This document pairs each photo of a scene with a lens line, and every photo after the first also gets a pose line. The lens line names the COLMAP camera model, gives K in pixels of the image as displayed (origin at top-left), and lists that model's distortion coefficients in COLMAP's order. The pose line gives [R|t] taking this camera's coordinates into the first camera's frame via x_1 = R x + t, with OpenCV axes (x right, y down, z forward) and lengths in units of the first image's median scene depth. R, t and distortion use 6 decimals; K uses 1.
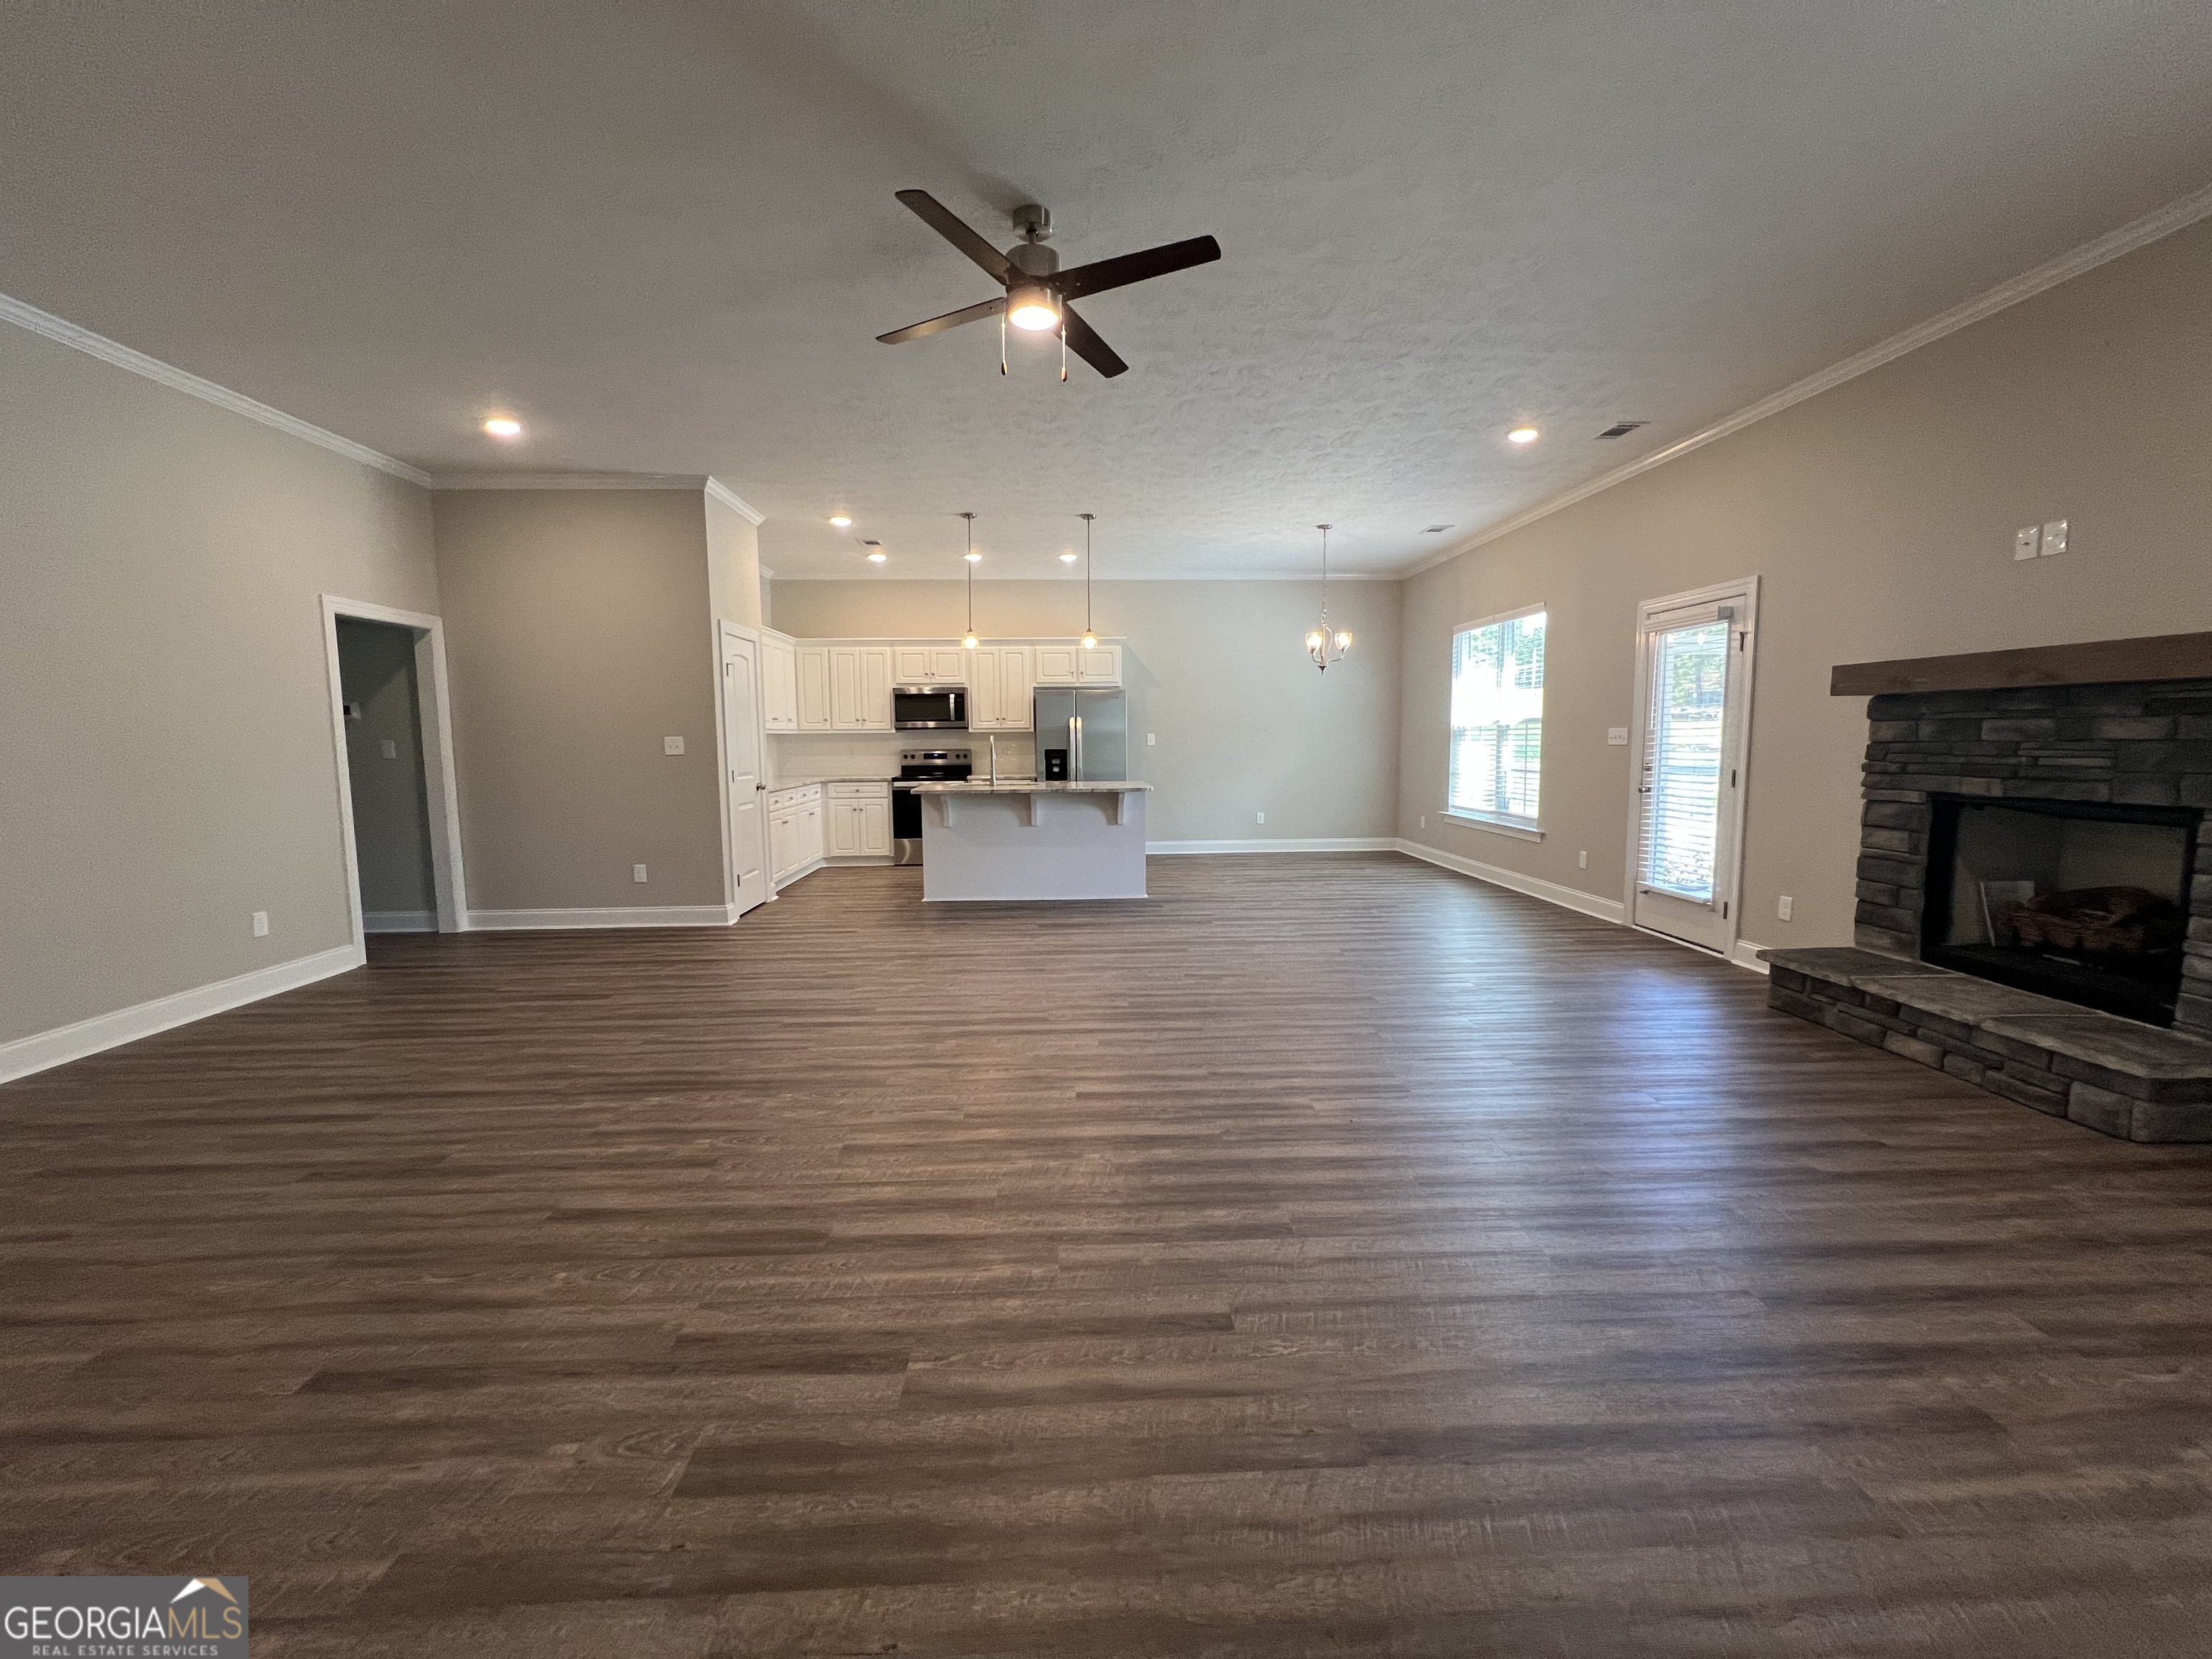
lens RADIAL K [[892.5, 0, 1094.4], [0, 892.5, 823.9], [0, 0, 1]] dist [0.000350, 0.000061]
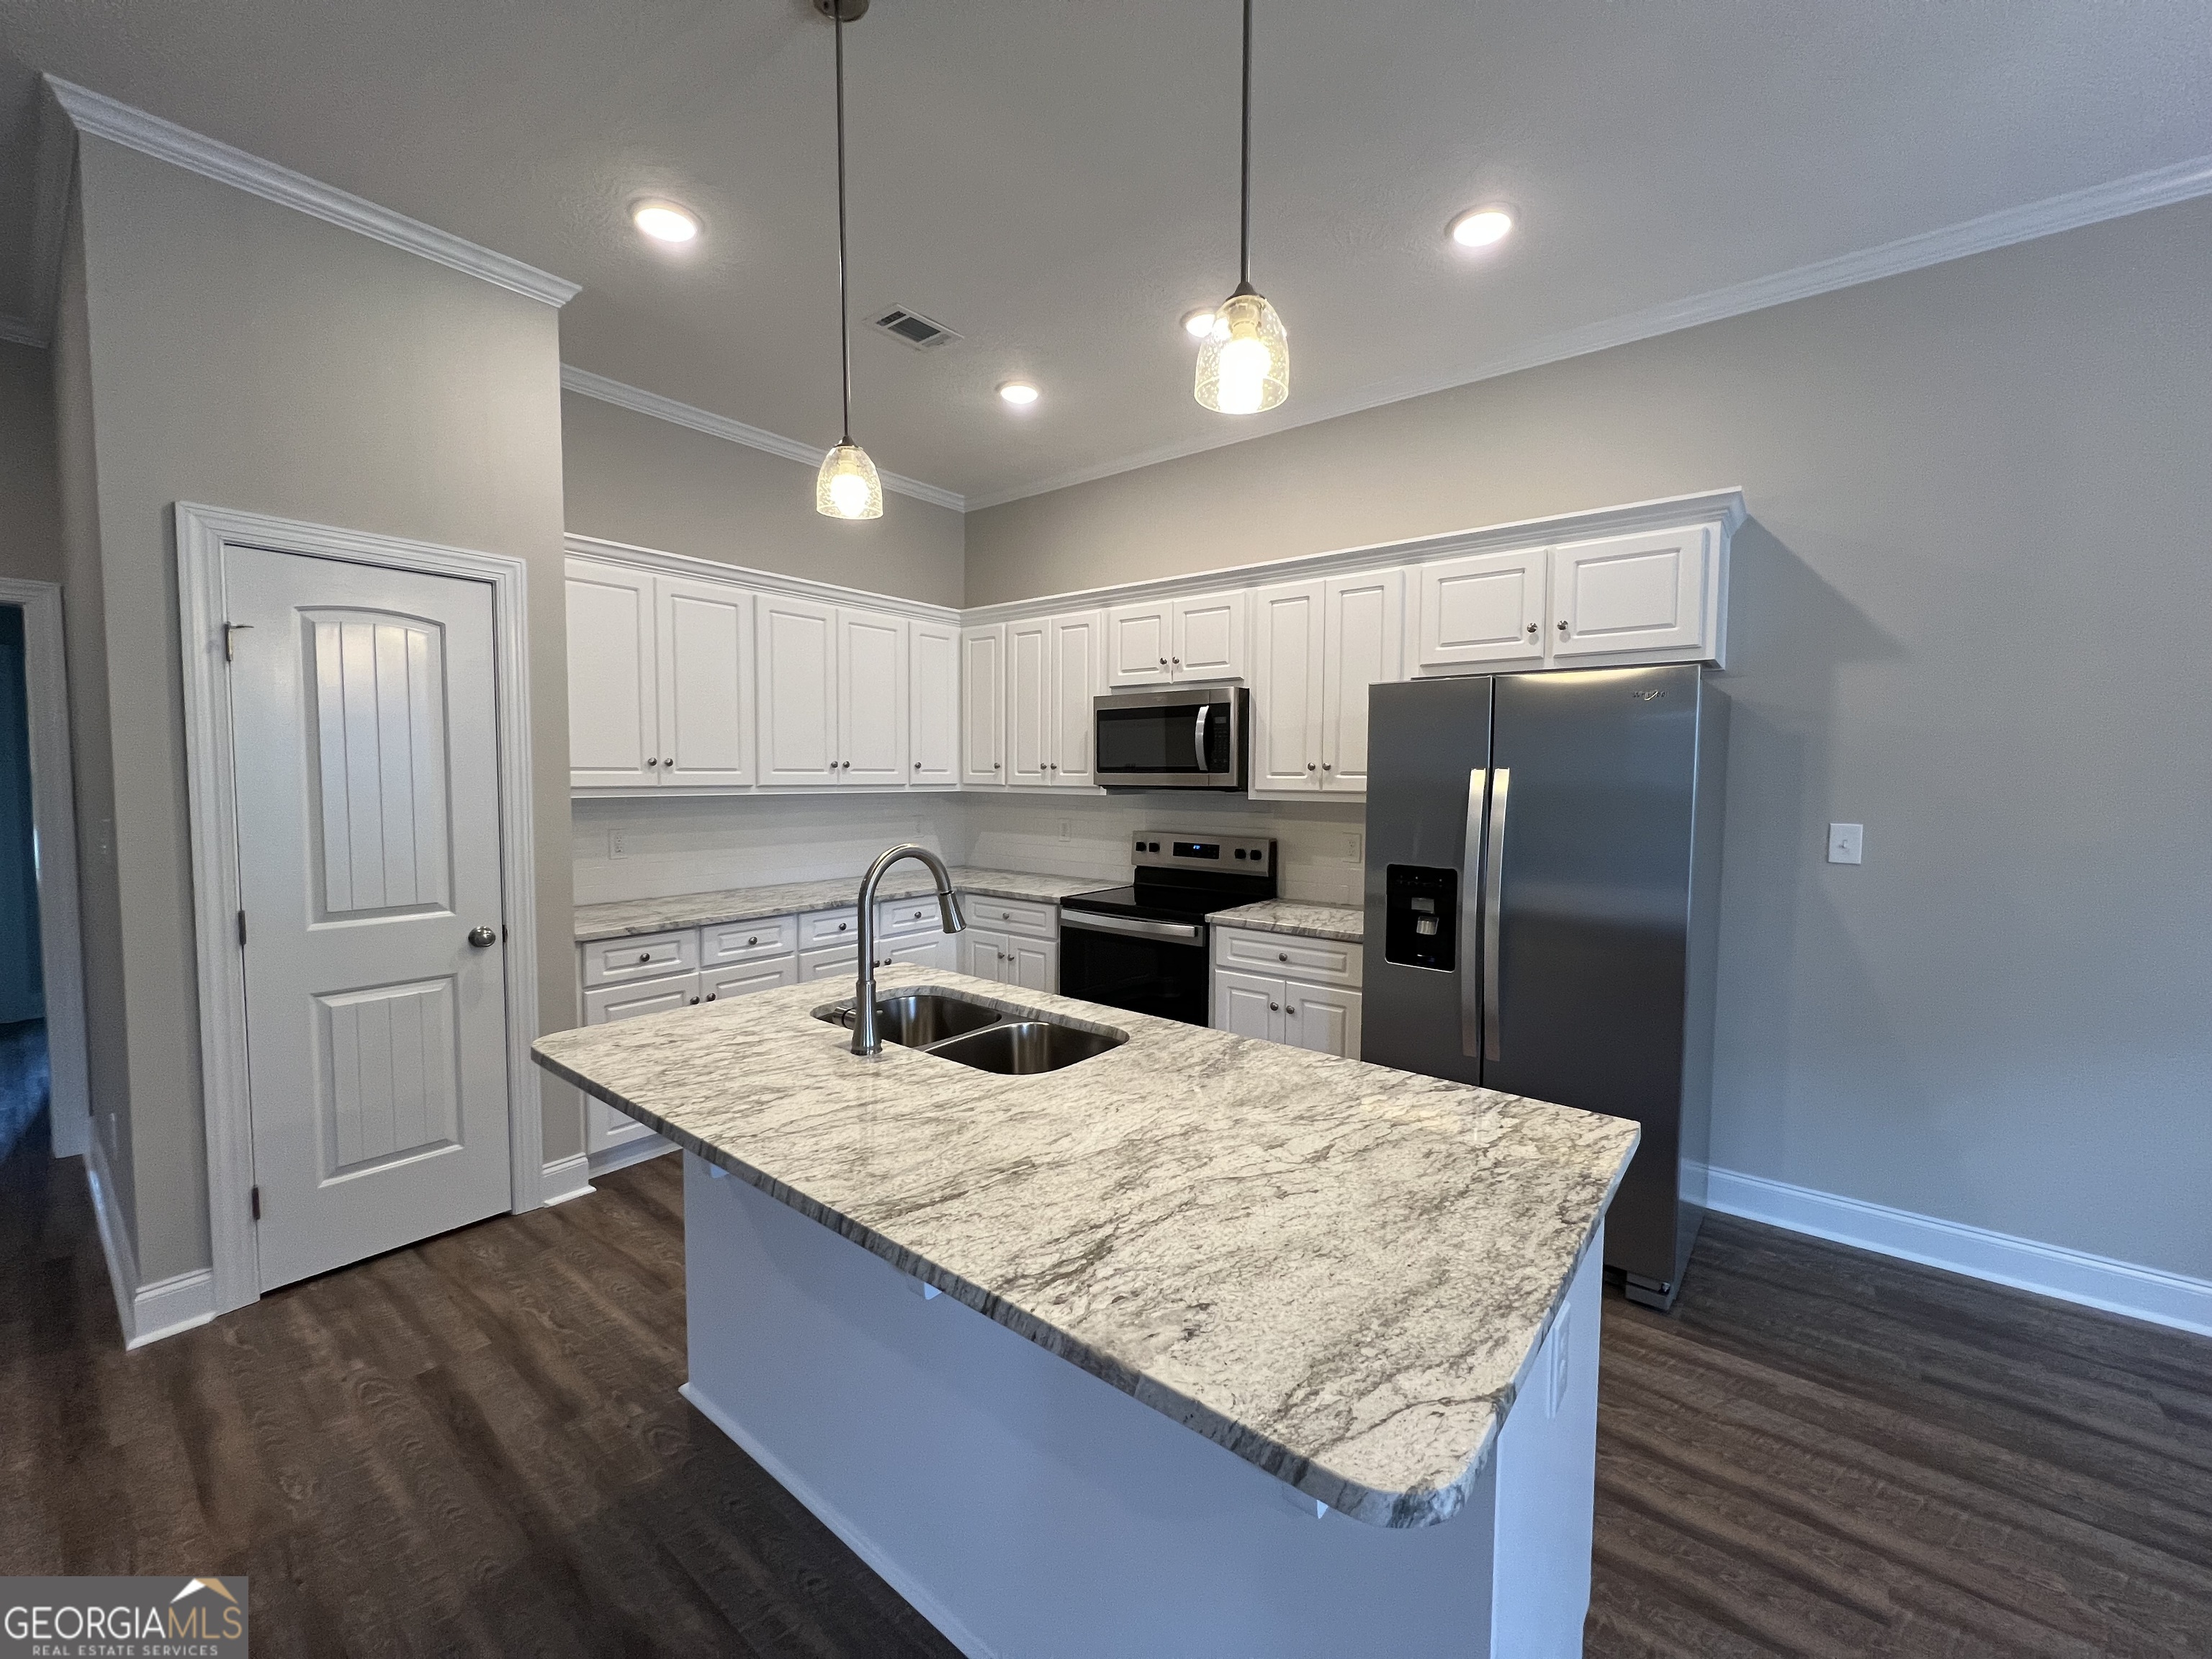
lens RADIAL K [[892.5, 0, 1105.2], [0, 892.5, 817.8], [0, 0, 1]] dist [0.000350, 0.000061]
pose [[0.743825, 0.047465, -0.666687, 0.081006], [-0.081469, 0.996476, -0.019951, -0.082390], [0.663391, 0.069154, 0.745070, 0.666931]]
